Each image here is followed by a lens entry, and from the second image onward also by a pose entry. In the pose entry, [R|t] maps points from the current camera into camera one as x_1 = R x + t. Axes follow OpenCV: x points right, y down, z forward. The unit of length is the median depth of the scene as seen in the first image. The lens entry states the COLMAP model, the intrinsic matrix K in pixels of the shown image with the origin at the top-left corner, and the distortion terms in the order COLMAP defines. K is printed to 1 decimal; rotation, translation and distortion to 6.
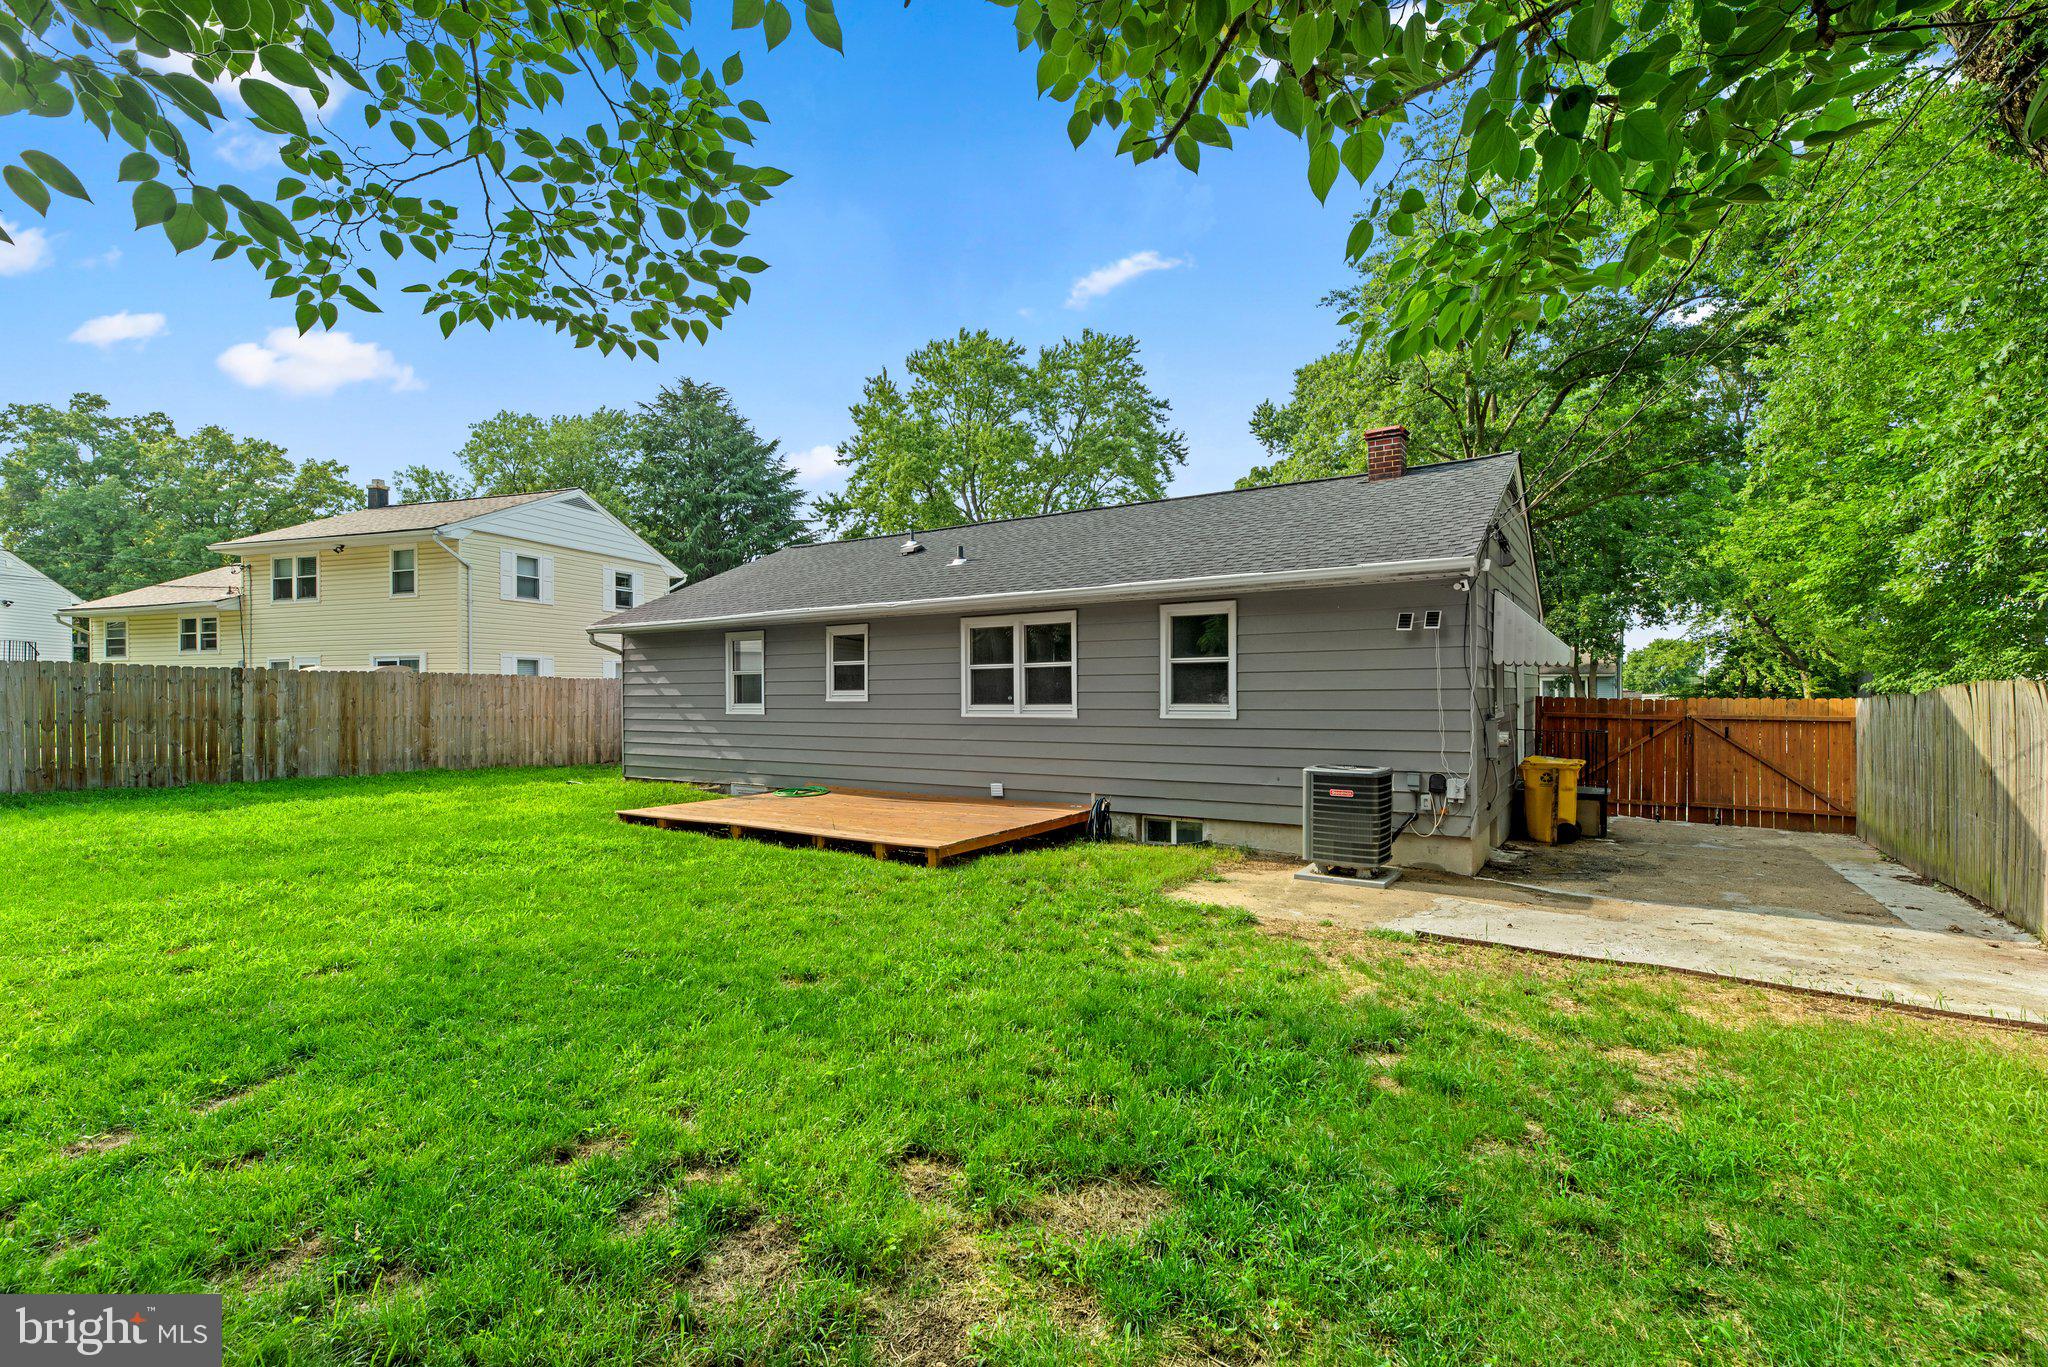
lens RADIAL K [[926.9, 0, 1025.2], [0, 926.9, 692.4], [0, 0, 1]] dist [0.004242, -0.000239]
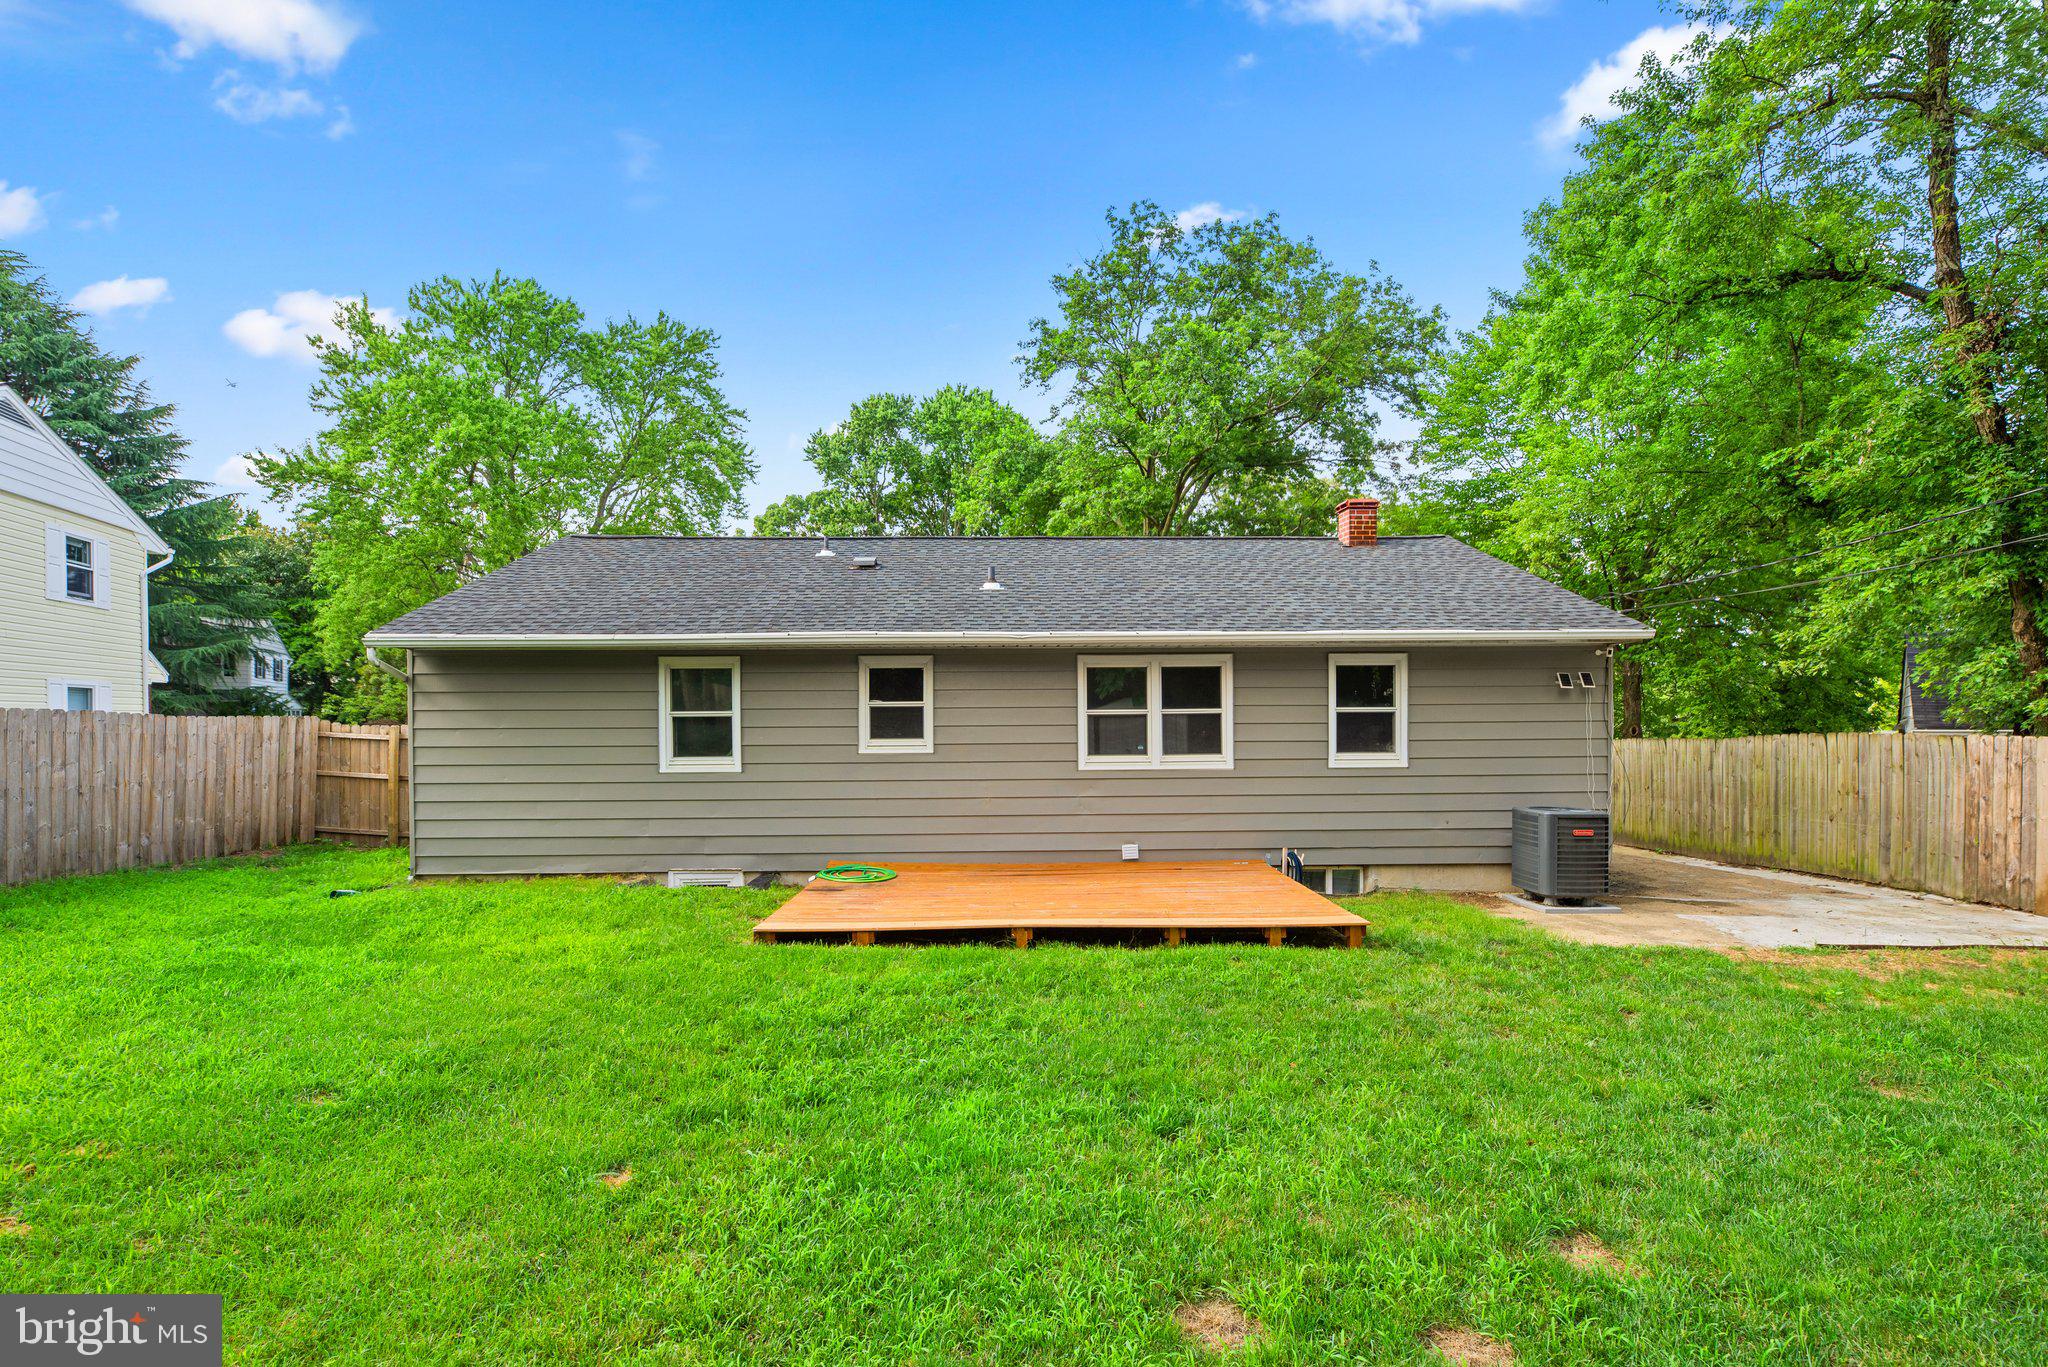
lens RADIAL K [[943.7, 0, 1029.6], [0, 943.7, 722.8], [0, 0, 1]] dist [0.000670, -0.000083]
pose [[0.820761, 0.002196, 0.571267, -0.615172], [-0.000428, 0.999995, -0.003230, -0.014567], [-0.571271, 0.002407, 0.820758, 0.313382]]
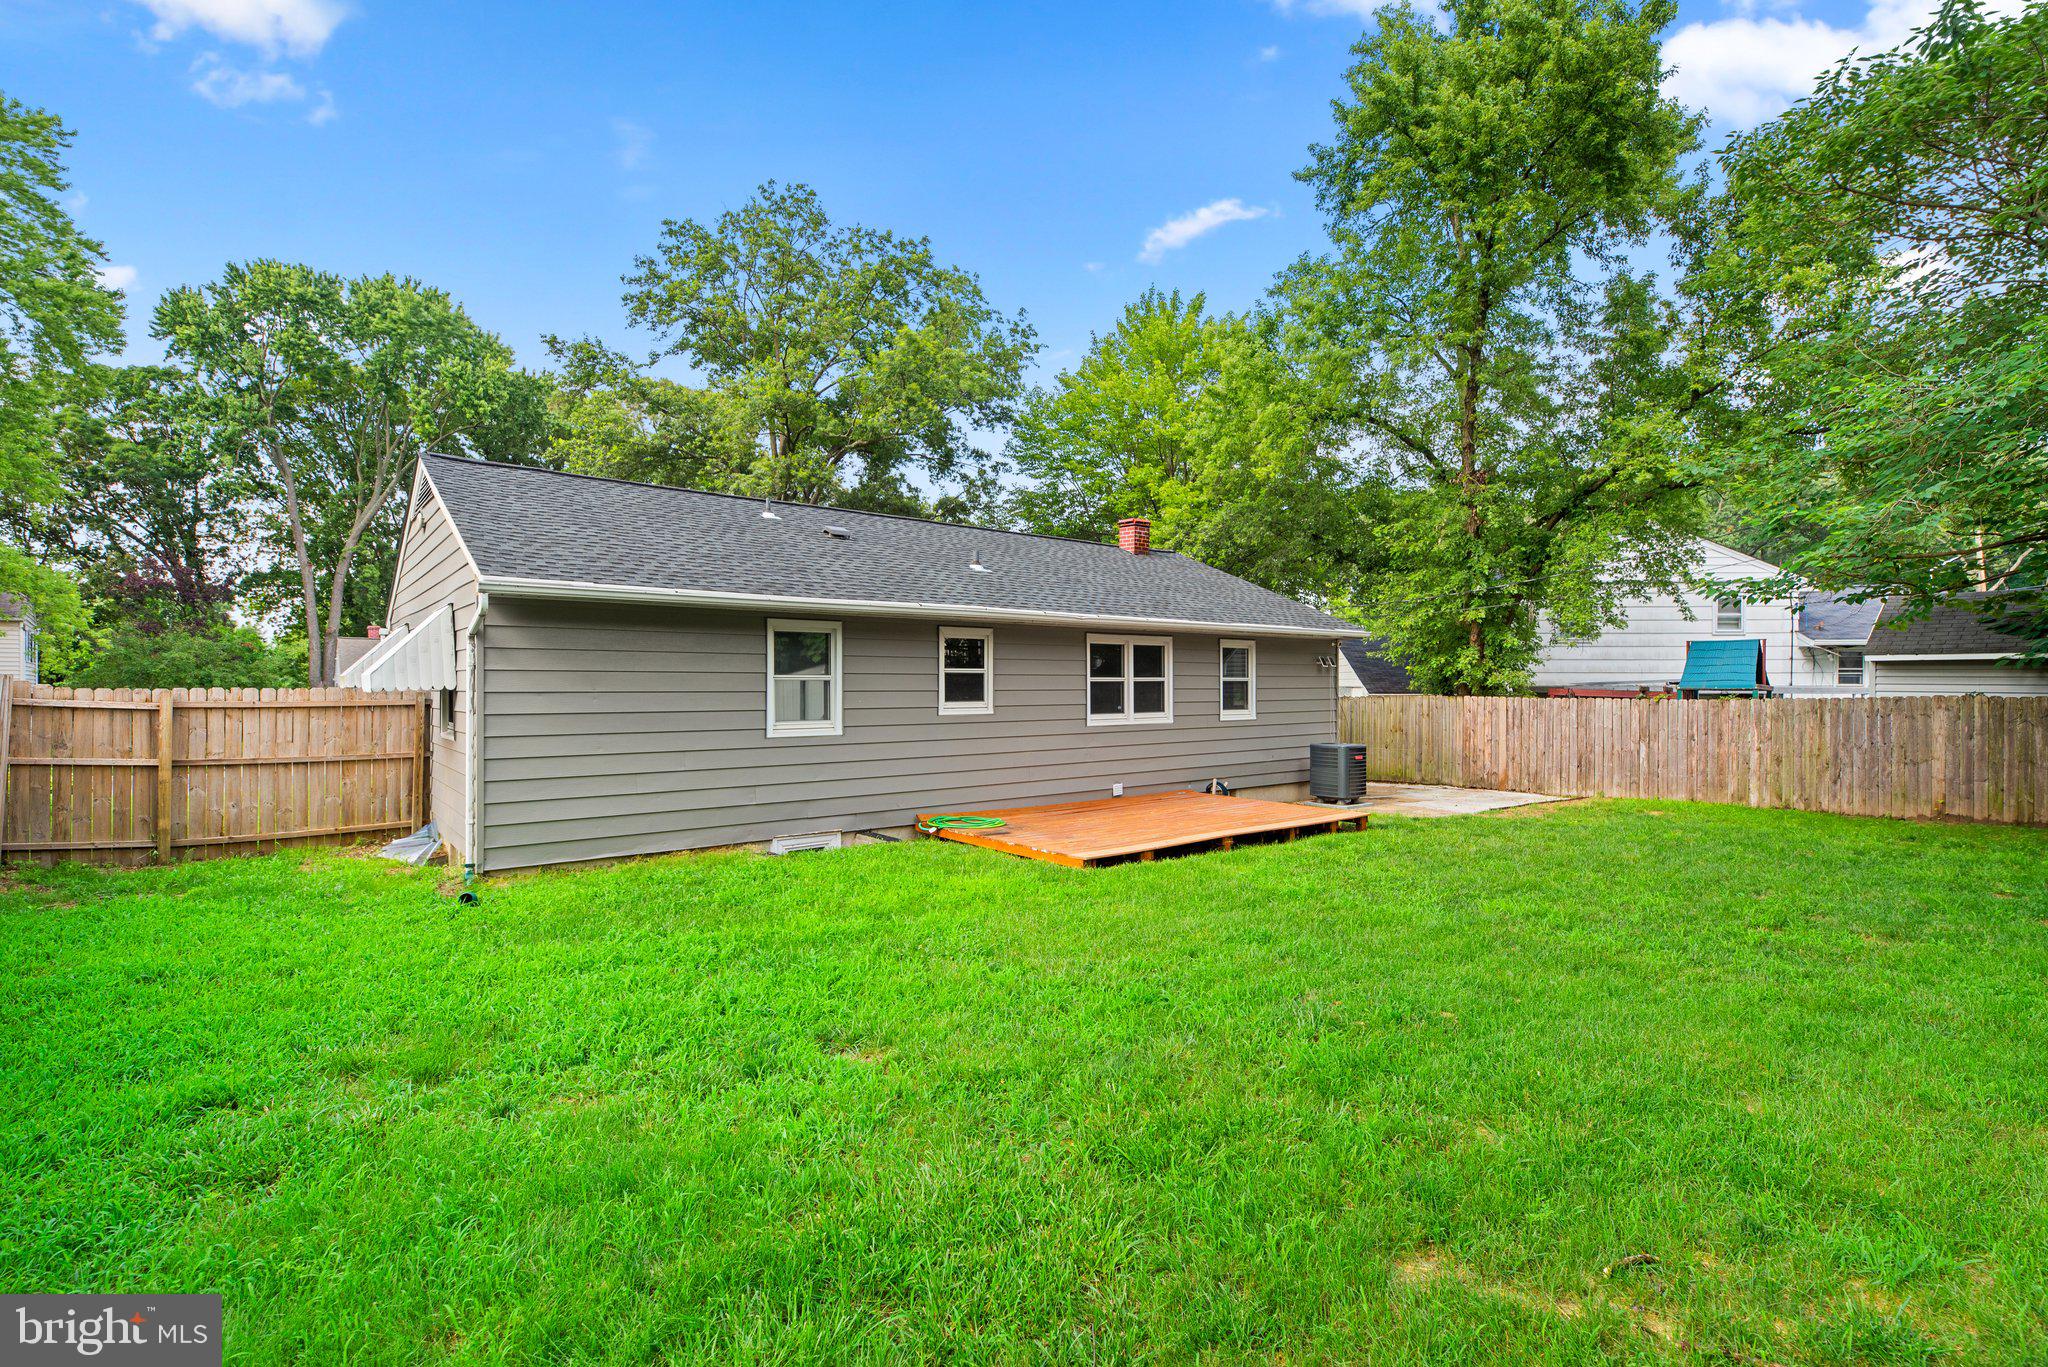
lens RADIAL K [[940.7, 0, 1036.0], [0, 940.7, 682.2], [0, 0, 1]] dist [0.001861, -0.000124]
pose [[0.304181, 0.009694, 0.952565, -1.133020], [-0.001359, 0.999952, -0.009742, -0.013315], [-0.952613, 0.001669, 0.304180, 0.739221]]
